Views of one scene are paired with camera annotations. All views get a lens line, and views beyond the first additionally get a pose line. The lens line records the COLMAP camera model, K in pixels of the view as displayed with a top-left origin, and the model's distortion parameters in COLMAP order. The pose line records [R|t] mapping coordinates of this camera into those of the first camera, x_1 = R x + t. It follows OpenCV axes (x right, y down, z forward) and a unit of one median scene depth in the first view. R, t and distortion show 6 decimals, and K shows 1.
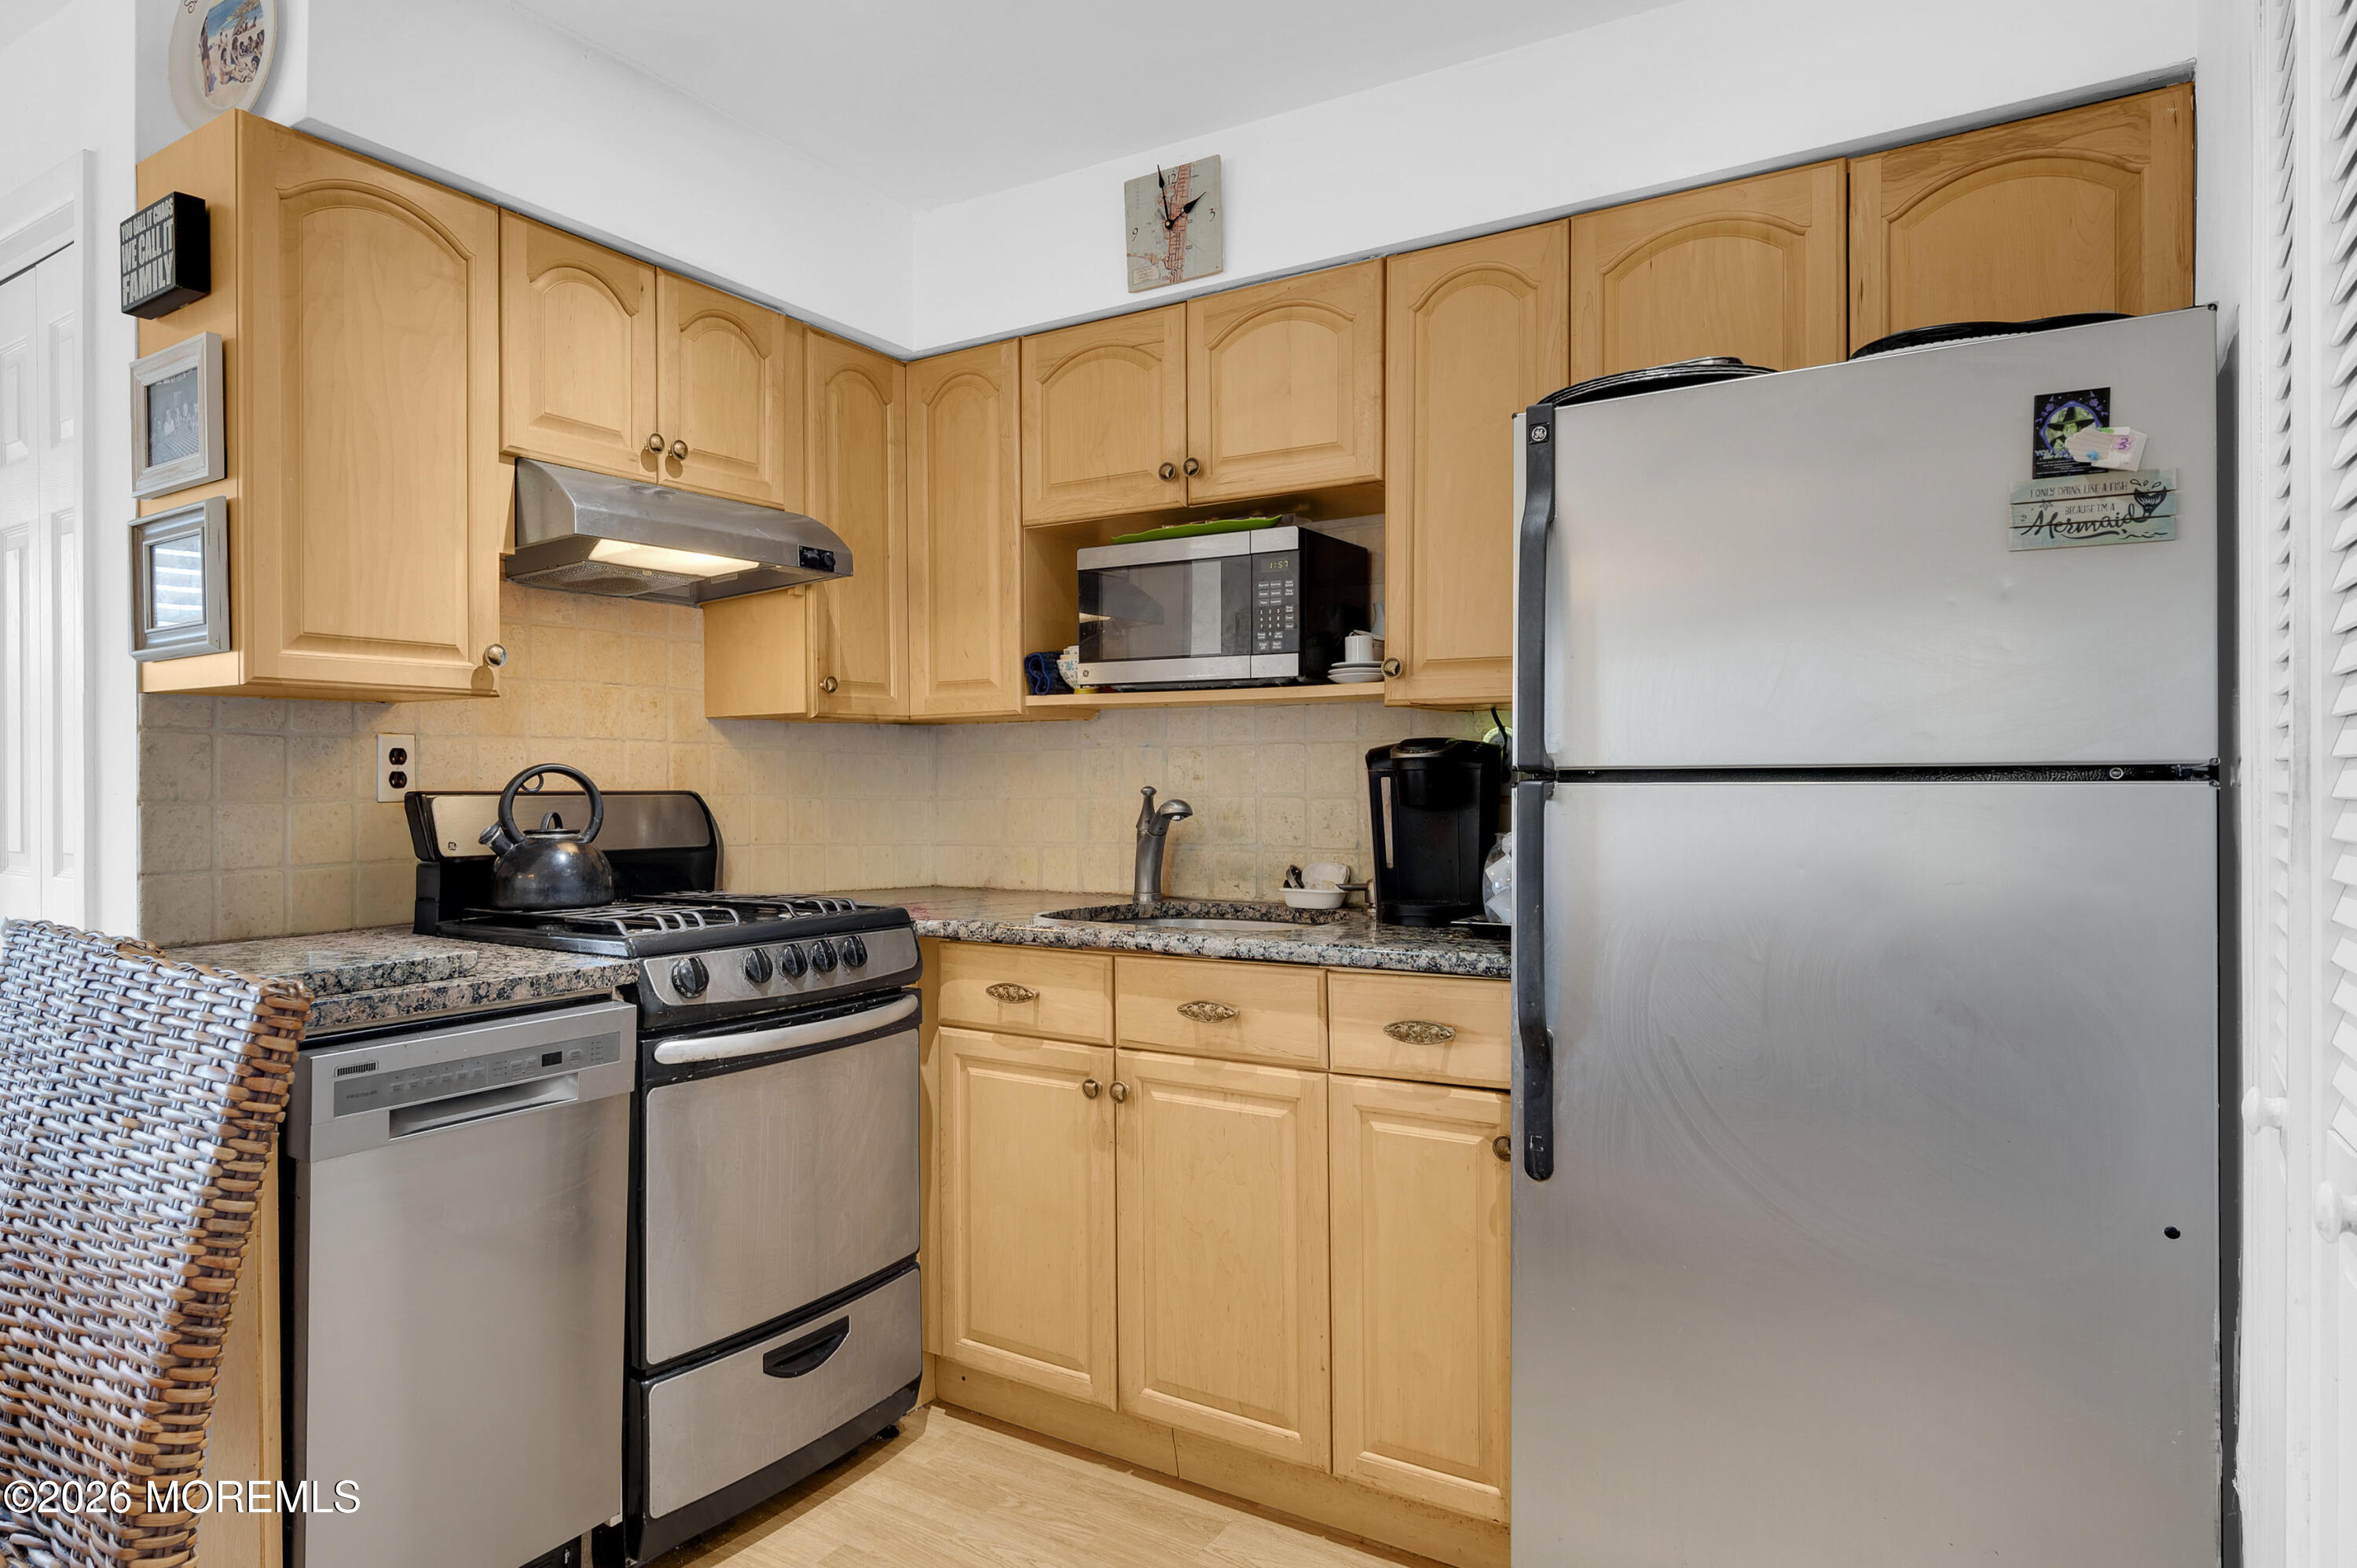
lens RADIAL K [[1302.9, 0, 1167.6], [0, 1302.9, 796.2], [0, 0, 1]] dist [-0.001190, -0.001244]
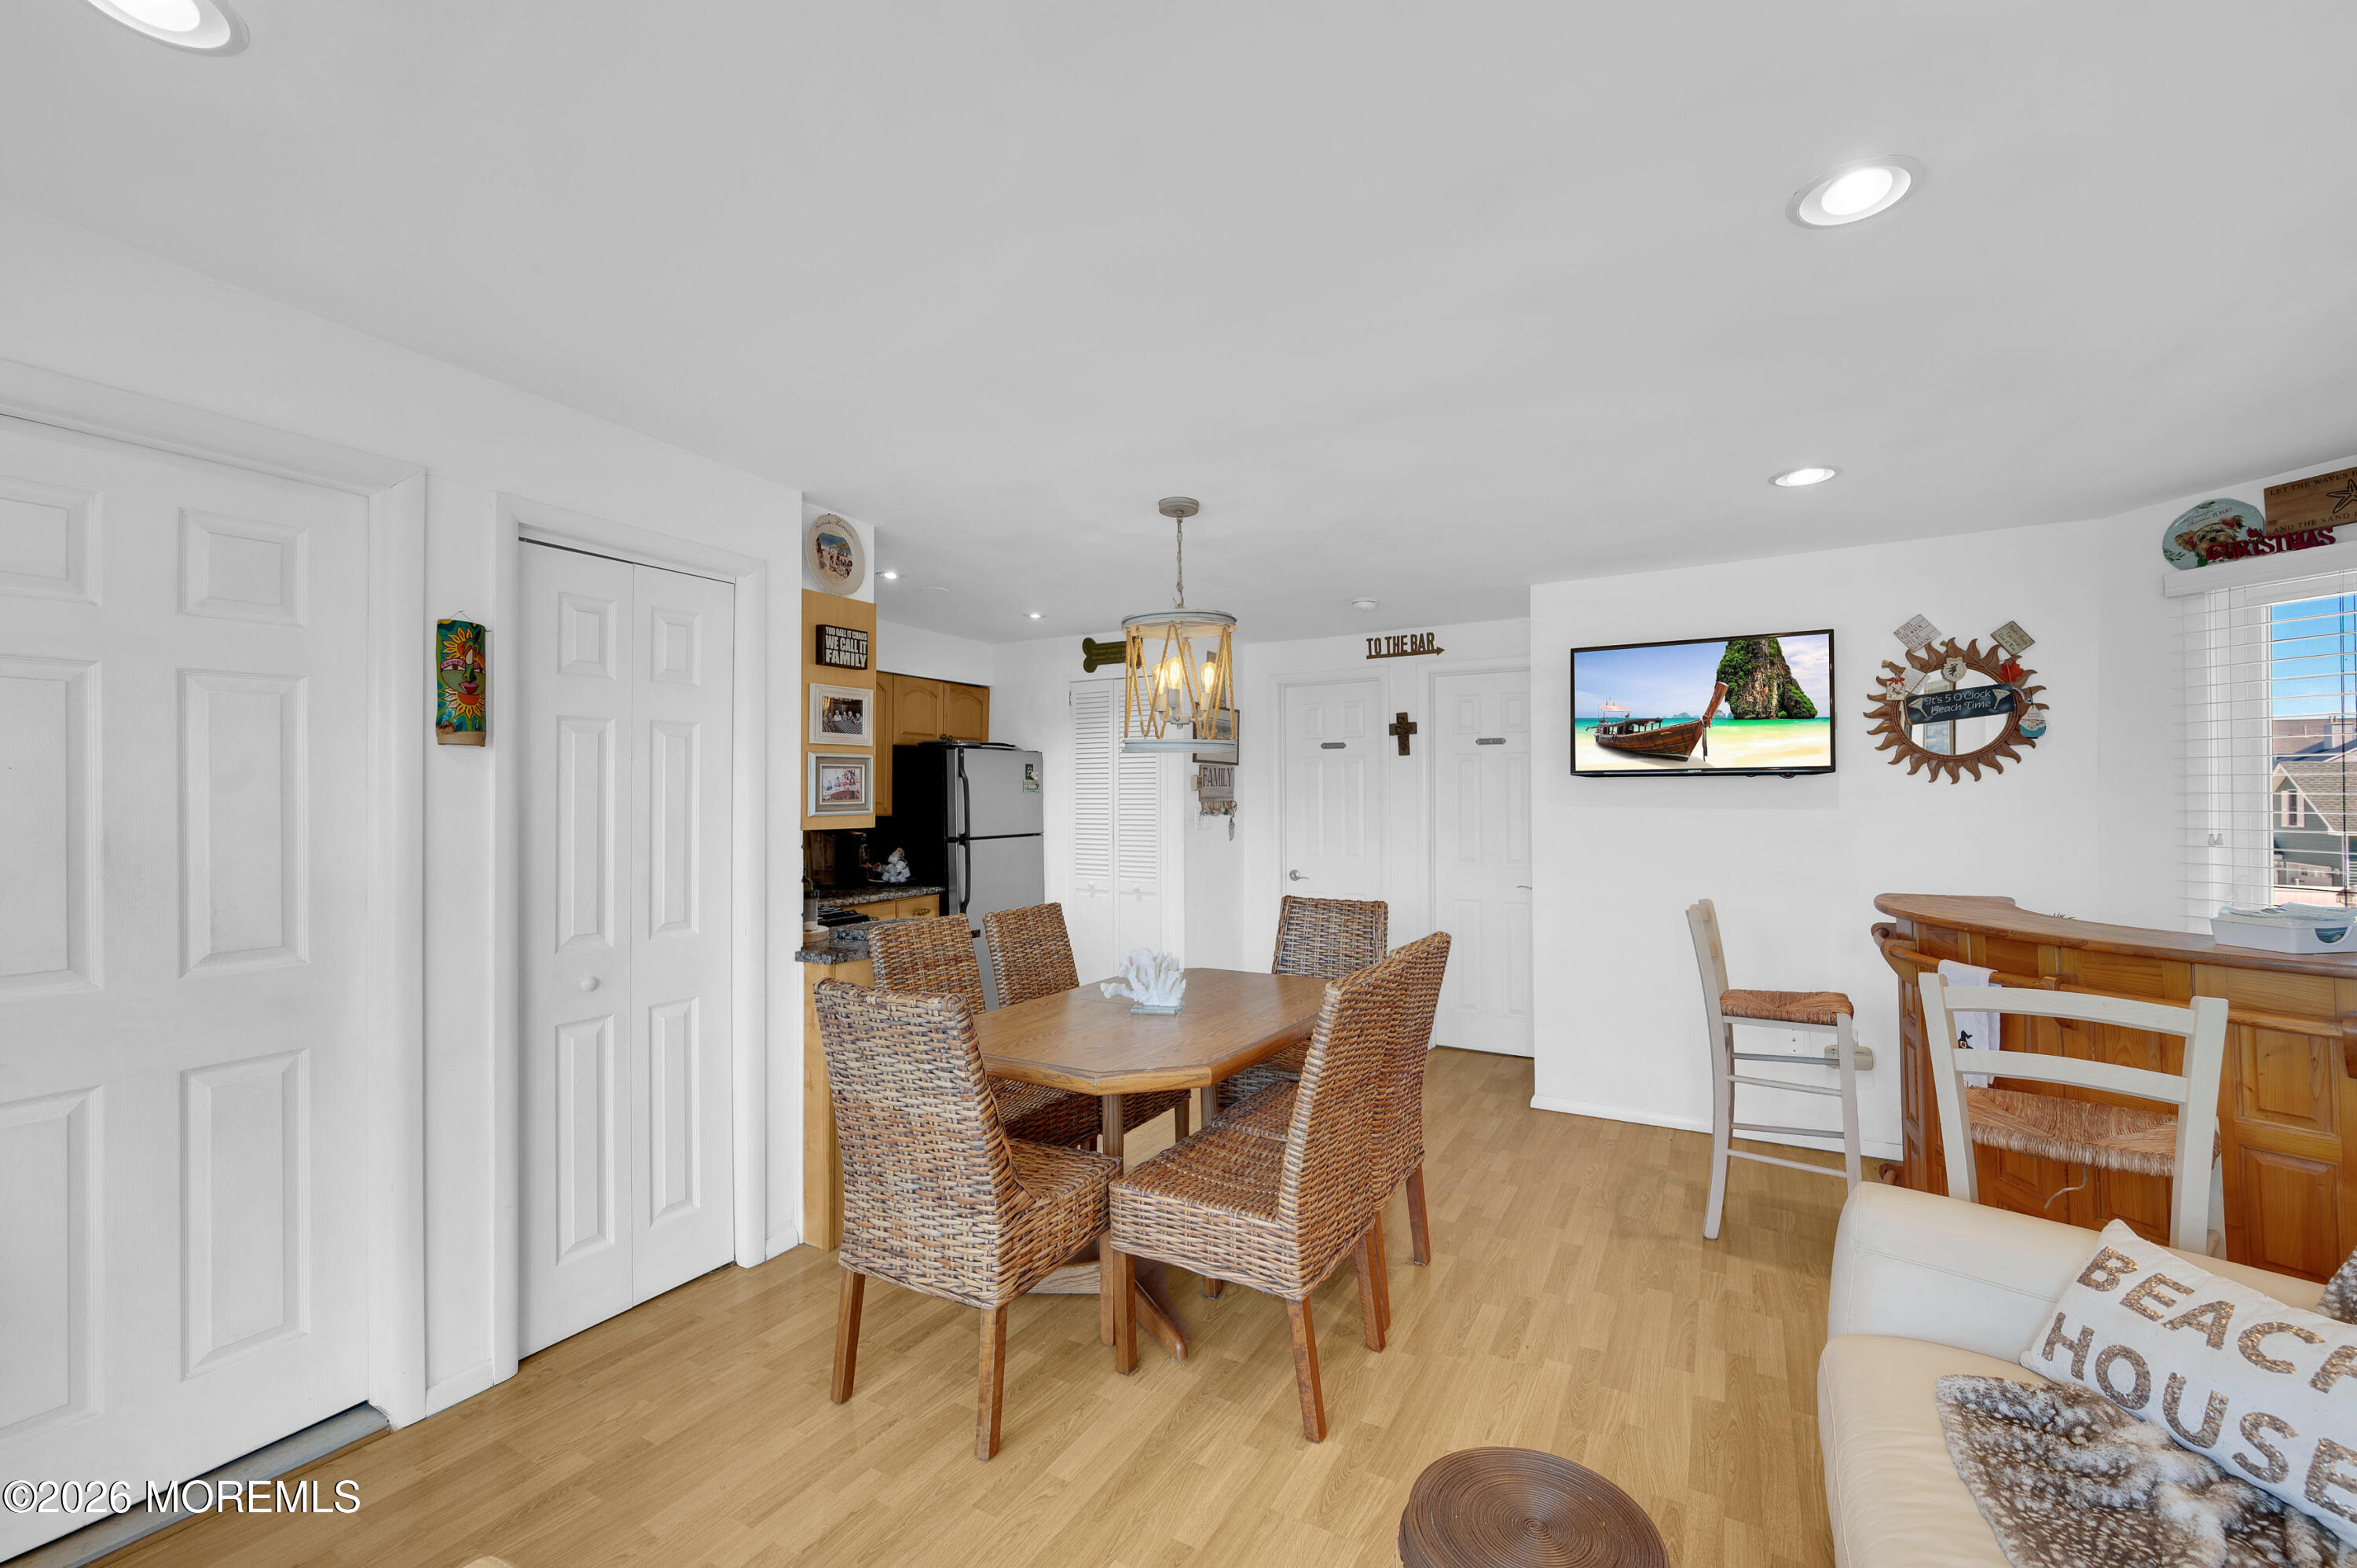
lens RADIAL K [[947.6, 0, 1169.3], [0, 947.6, 793.8], [0, 0, 1]] dist [-0.000418, 0.000041]
pose [[-0.057371, -0.001766, 0.998351, -2.105696], [0.002453, 0.999995, 0.001910, -0.124663], [-0.998350, 0.002558, -0.057366, 0.418822]]
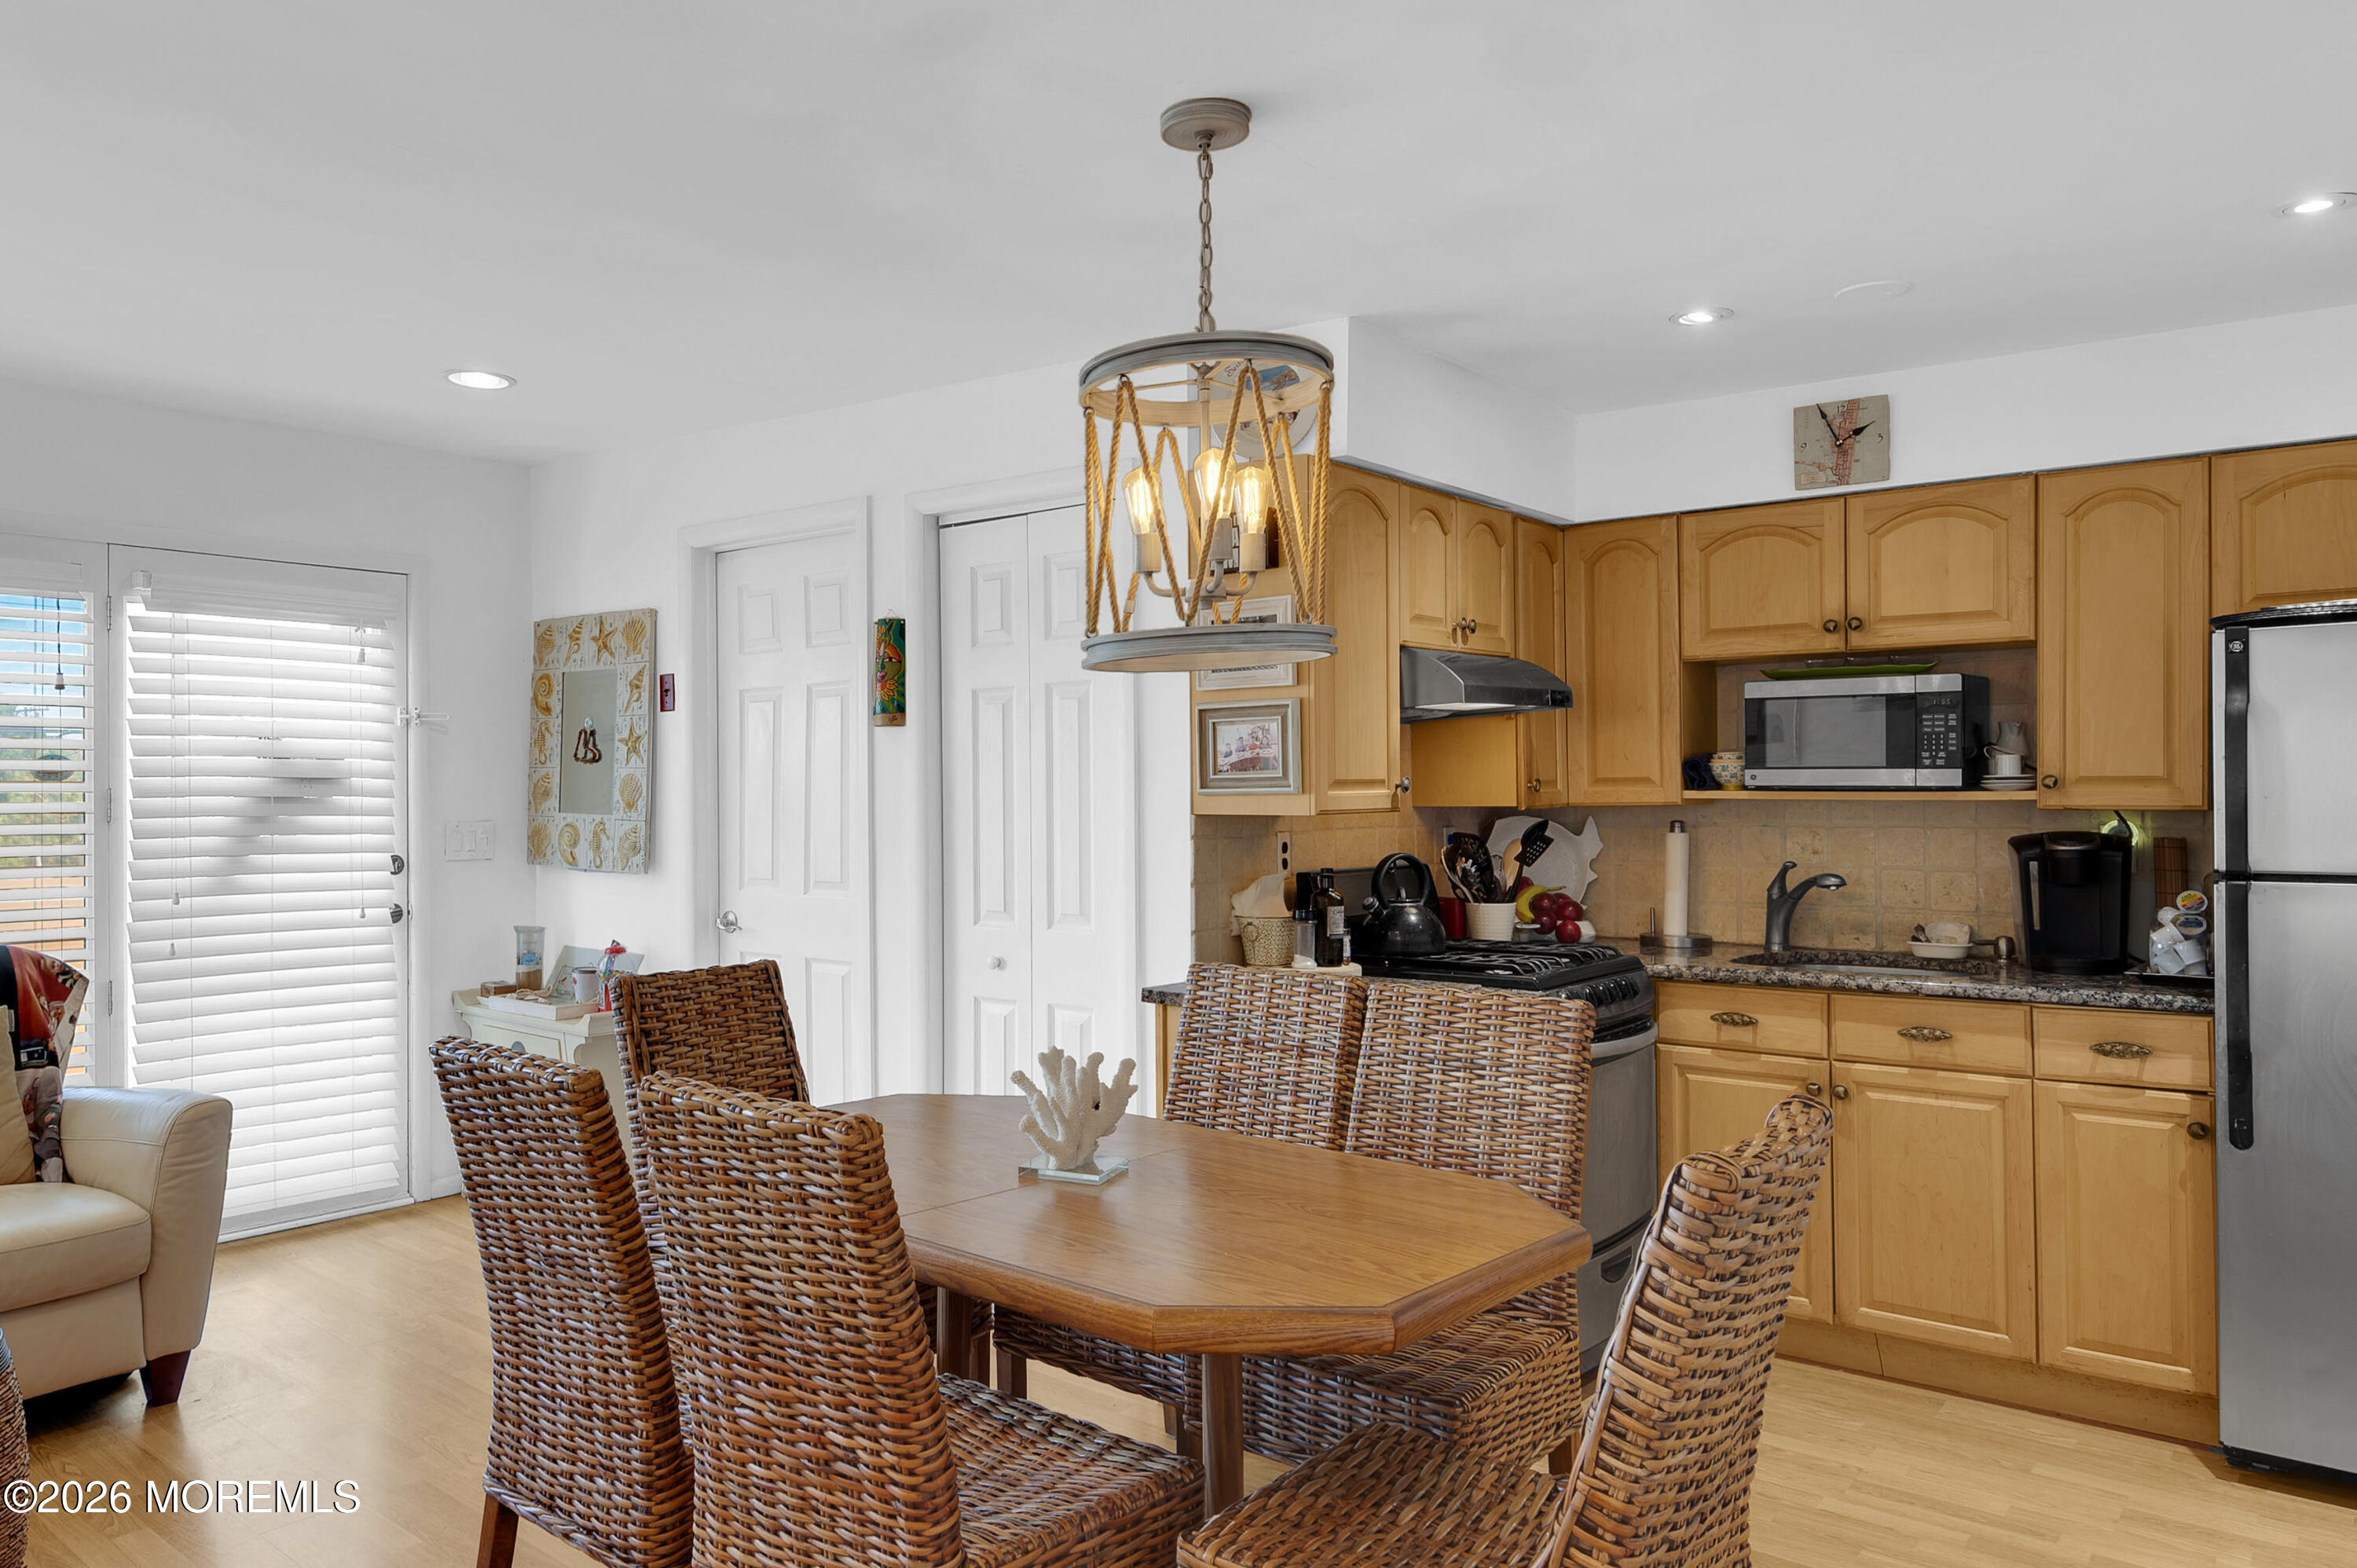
lens RADIAL K [[1600.4, 0, 927.0], [0, 1600.4, 789.1], [0, 0, 1]] dist [-0.002183, -0.000344]
pose [[0.985476, -0.006886, -0.169677, -0.681448], [0.006624, 0.999976, -0.002115, -0.094377], [0.169687, 0.000960, 0.985498, -0.813267]]
